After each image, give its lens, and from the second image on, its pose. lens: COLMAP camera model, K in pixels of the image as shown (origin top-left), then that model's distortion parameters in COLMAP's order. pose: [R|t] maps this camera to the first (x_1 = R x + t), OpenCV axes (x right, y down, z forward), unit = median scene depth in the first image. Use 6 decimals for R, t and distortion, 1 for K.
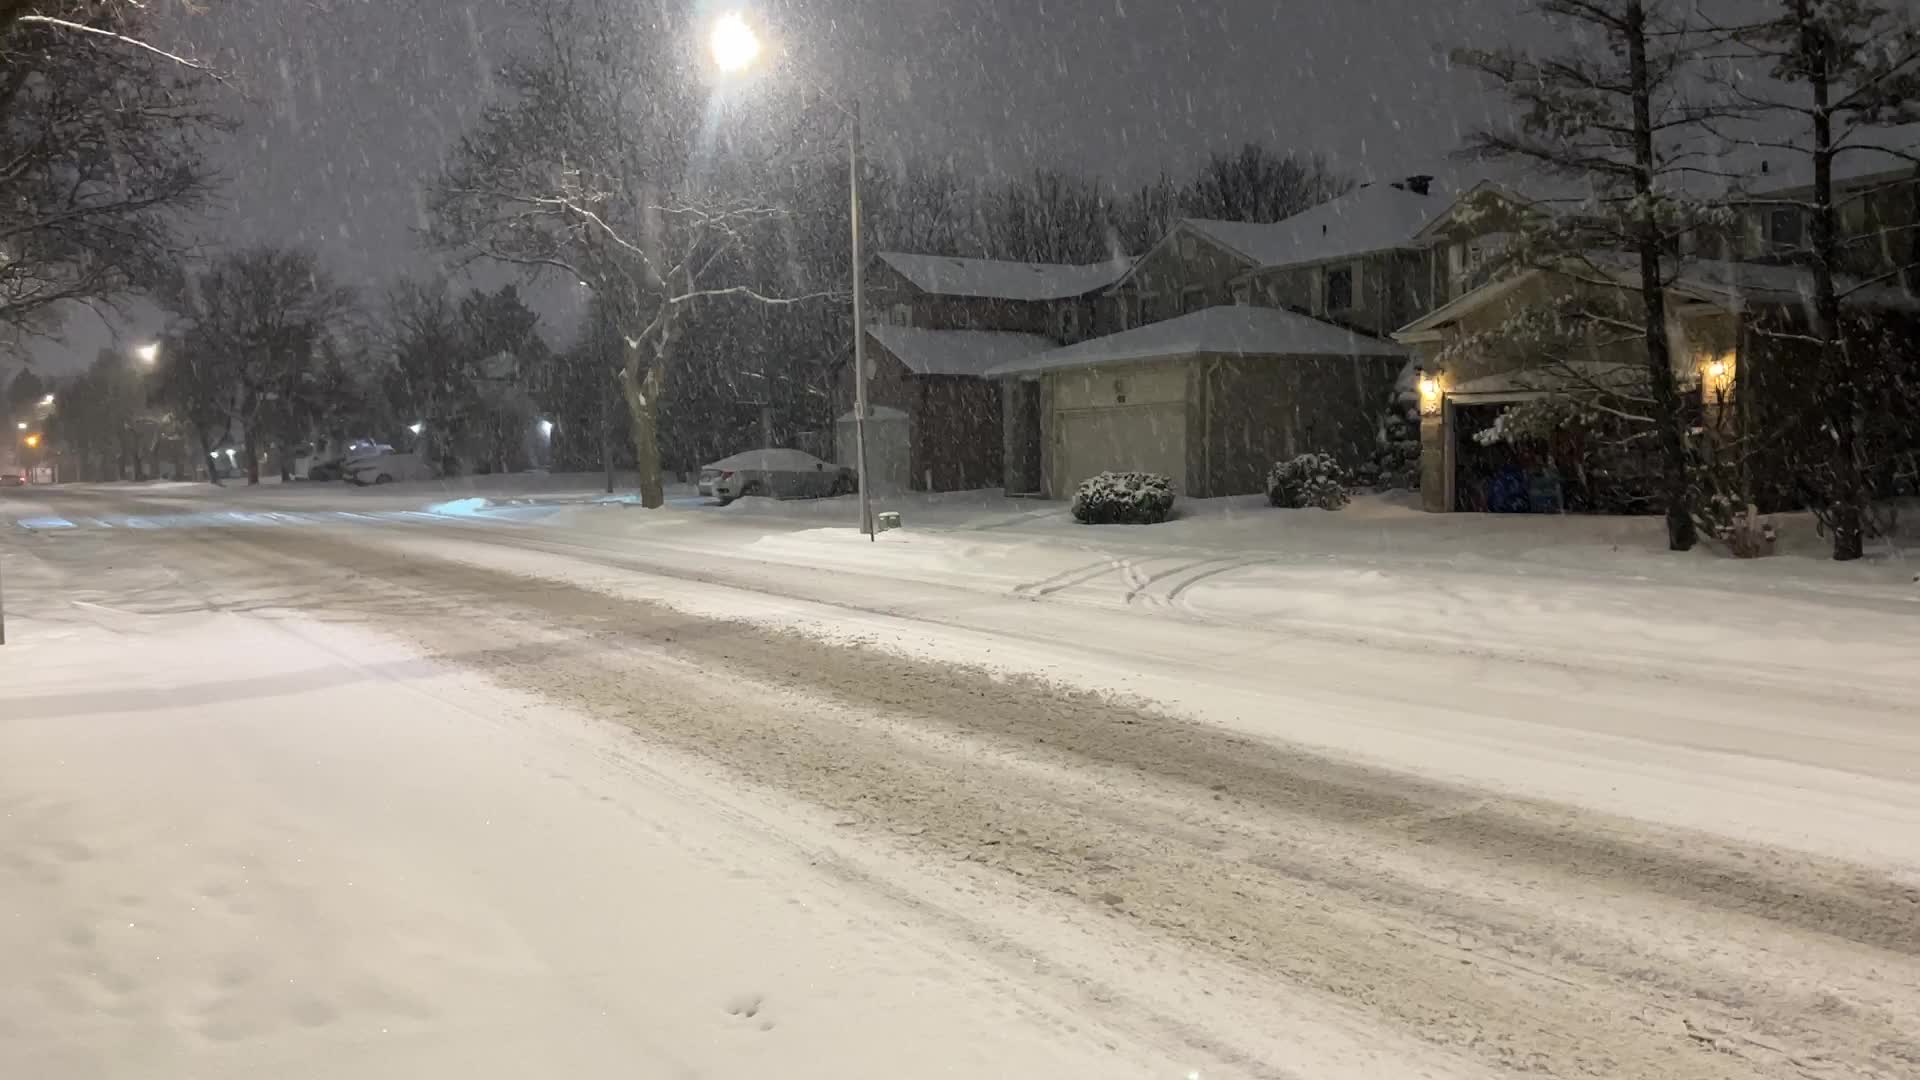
lens RADIAL K [[1607.8, 0, 960.0], [0, 1607.8, 540.0], [0, 0, 1]] dist [0.092530, -0.135425]
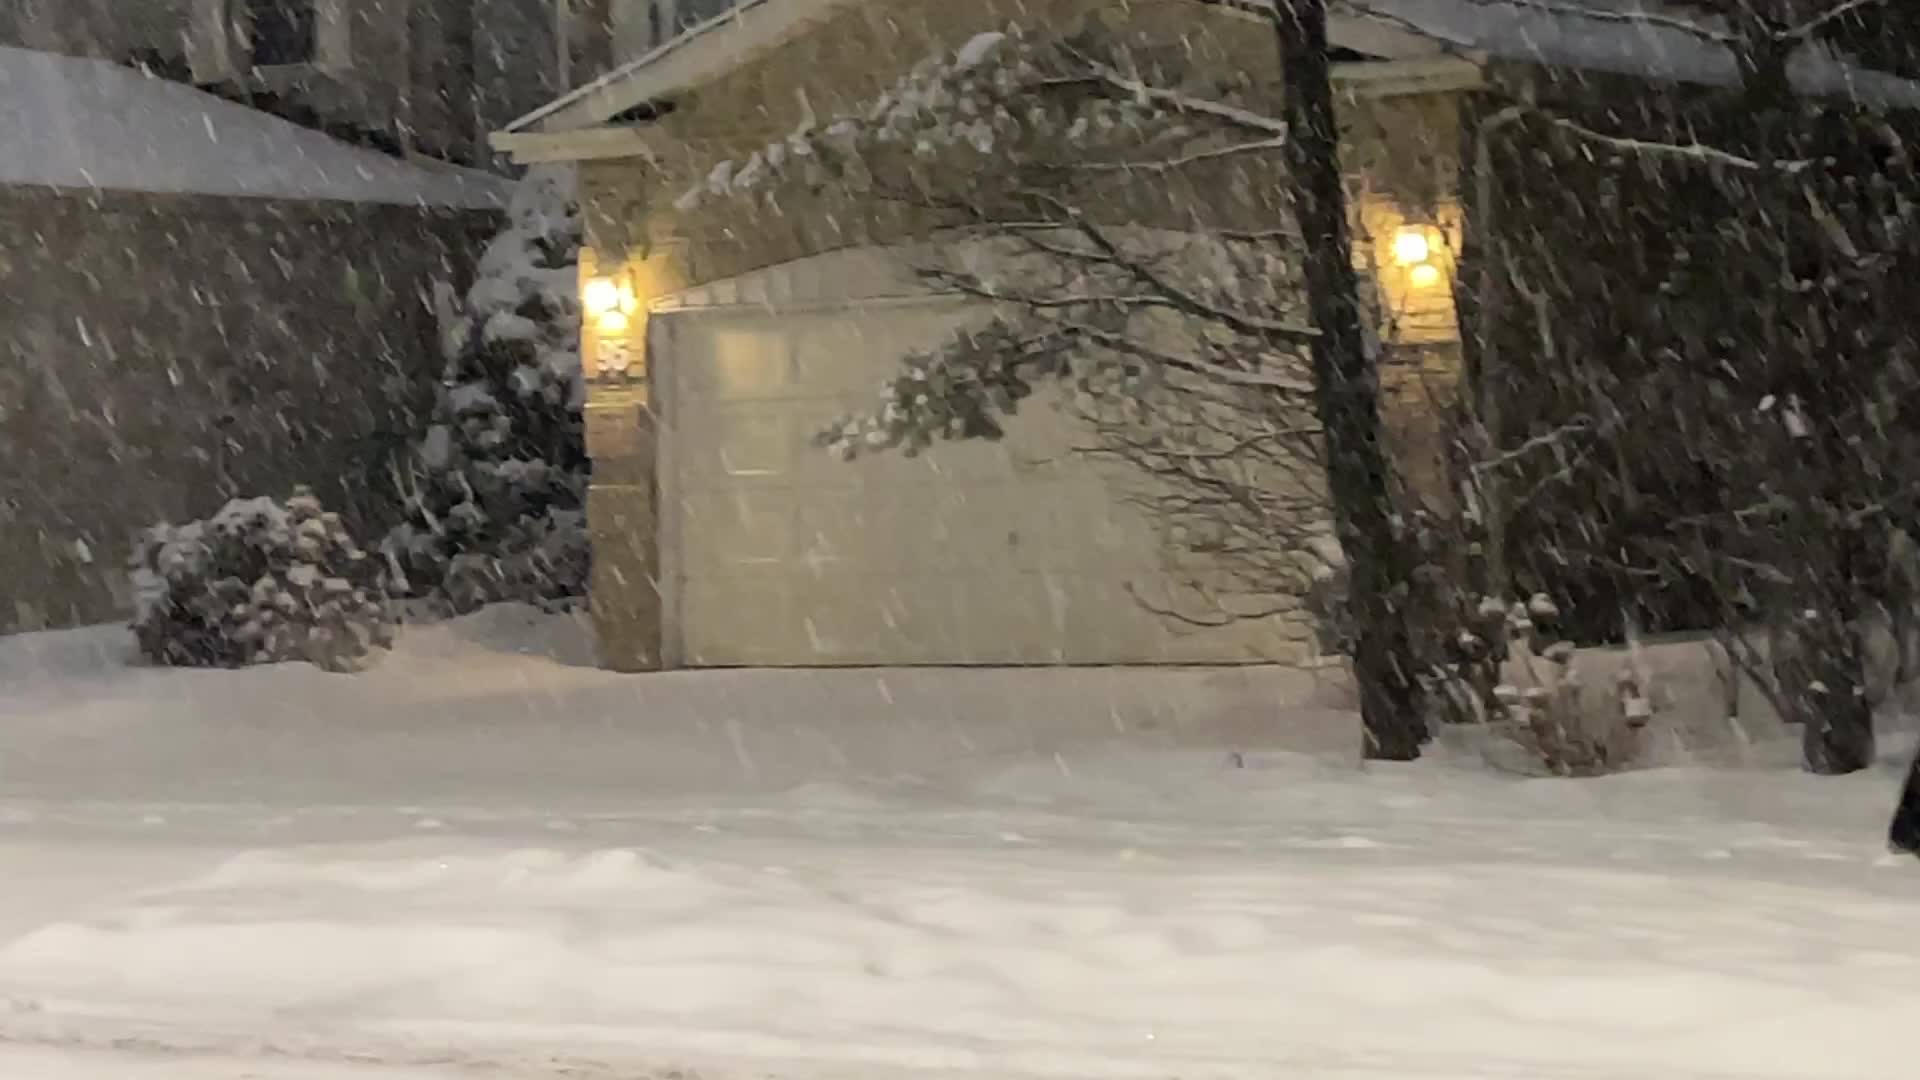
lens RADIAL K [[4772.2, 0, 960.0], [0, 4772.2, 540.0], [0, 0, 1]] dist [0.271254, 0.118811]
pose [[0.921606, -0.012499, 0.387924, -0.026996], [0.031512, 0.998591, -0.042689, 0.000311], [-0.386844, 0.051567, 0.920702, 0.064824]]
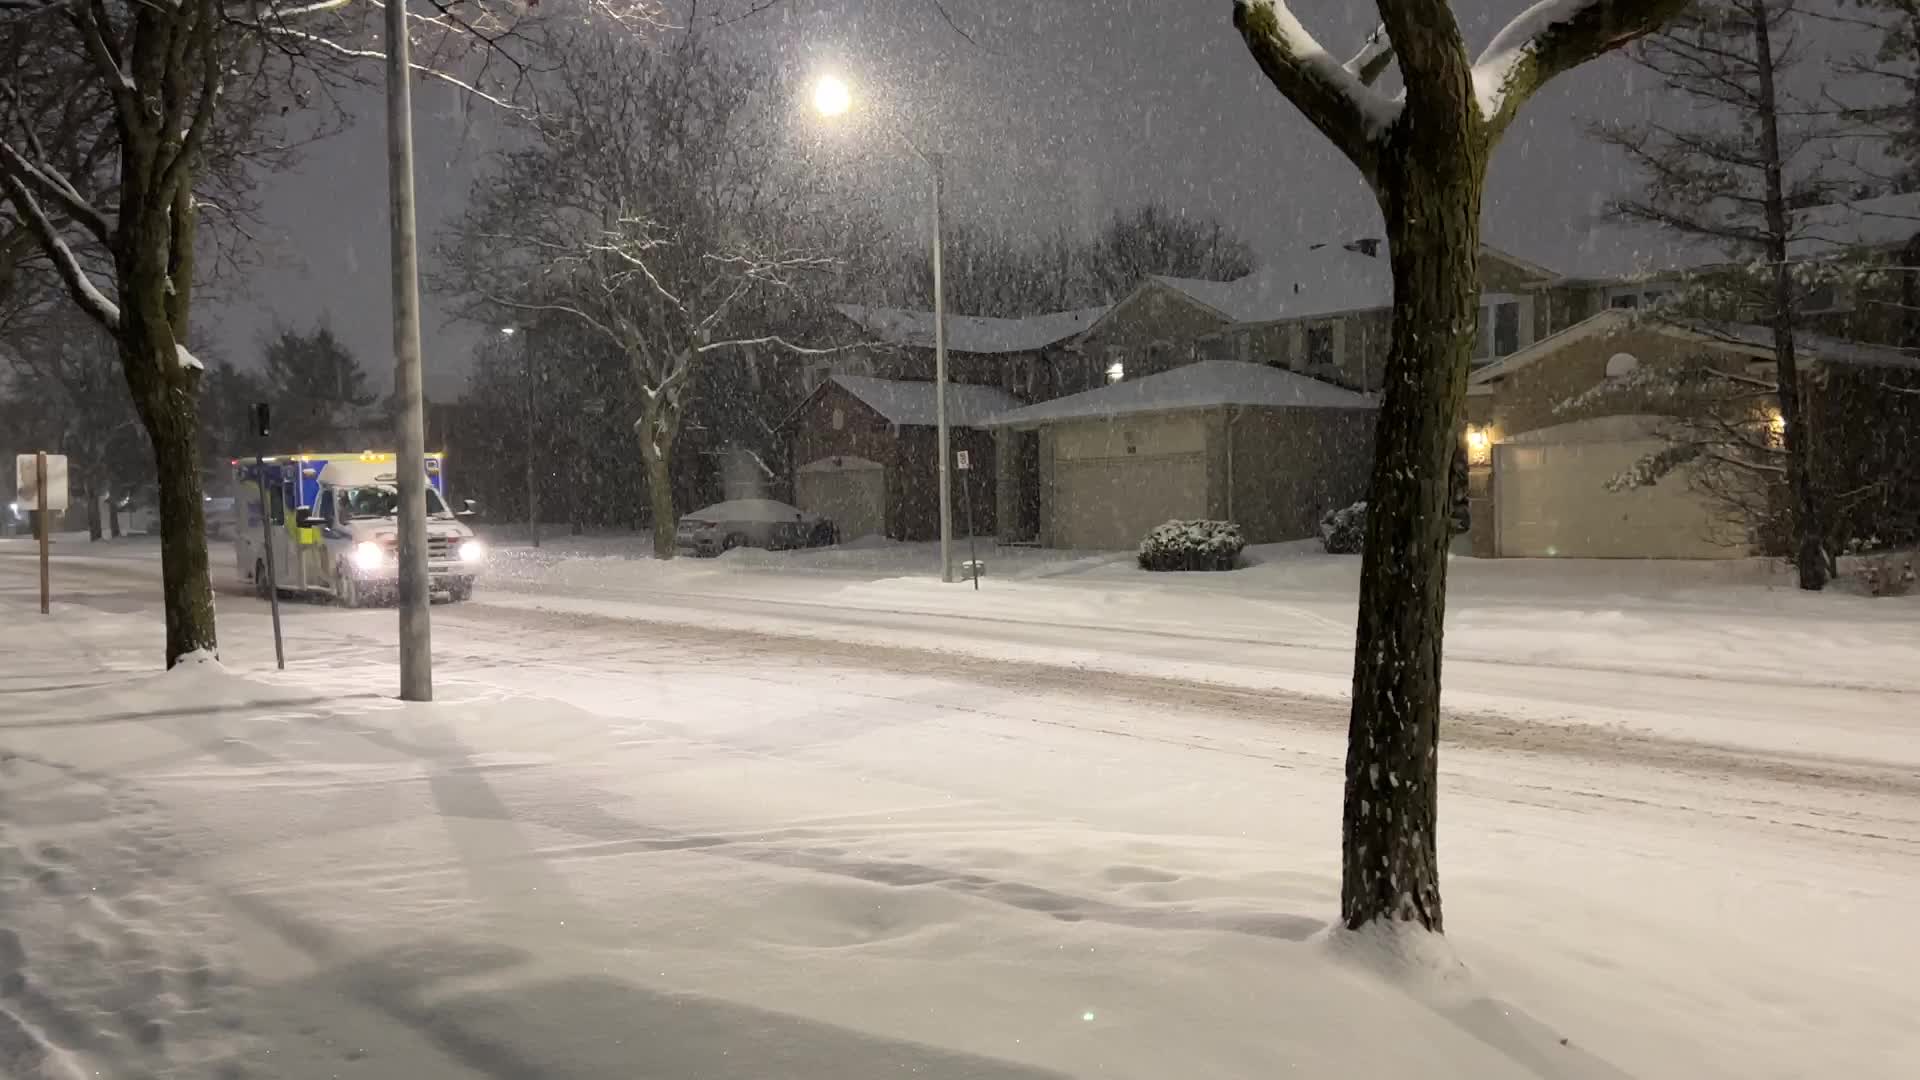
lens RADIAL K [[1607.8, 0, 960.0], [0, 1607.8, 540.0], [0, 0, 1]] dist [0.092530, -0.135425]
pose [[0.991378, -0.005573, 0.130917, -0.179557], [0.009745, 0.999464, -0.031246, 0.000903], [-0.130672, 0.032252, 0.990901, 0.003825]]
